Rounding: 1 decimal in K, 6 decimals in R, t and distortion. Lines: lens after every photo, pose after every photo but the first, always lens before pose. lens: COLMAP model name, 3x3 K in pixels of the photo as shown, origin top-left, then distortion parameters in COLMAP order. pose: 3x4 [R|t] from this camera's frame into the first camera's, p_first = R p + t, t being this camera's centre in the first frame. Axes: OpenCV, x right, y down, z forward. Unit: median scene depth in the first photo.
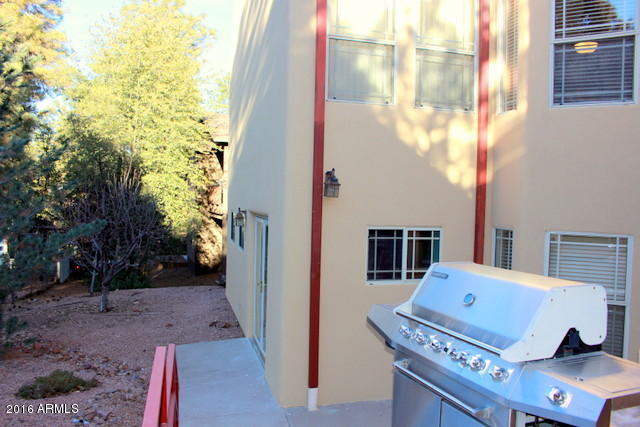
lens RADIAL K [[525.7, 0, 320.0], [0, 525.7, 213.5], [0, 0, 1]] dist [-0.115600, 0.012396]
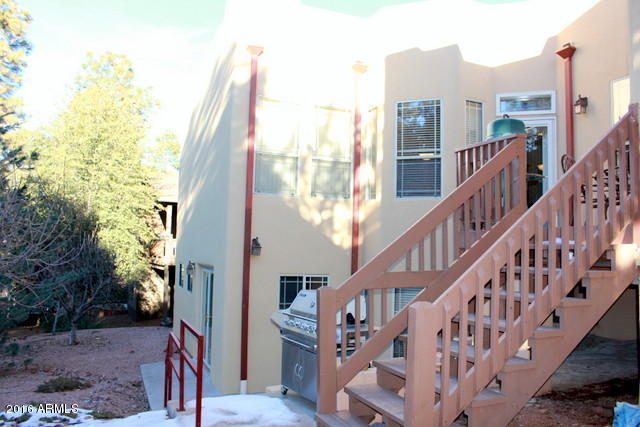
lens RADIAL K [[525.7, 0, 320.0], [0, 525.7, 213.5], [0, 0, 1]] dist [-0.115600, 0.012396]
pose [[0.992050, 0.011007, 0.125363, 0.012074], [0.001226, 0.995275, -0.097089, -0.002298], [-0.125839, 0.096471, 0.987349, -0.519906]]
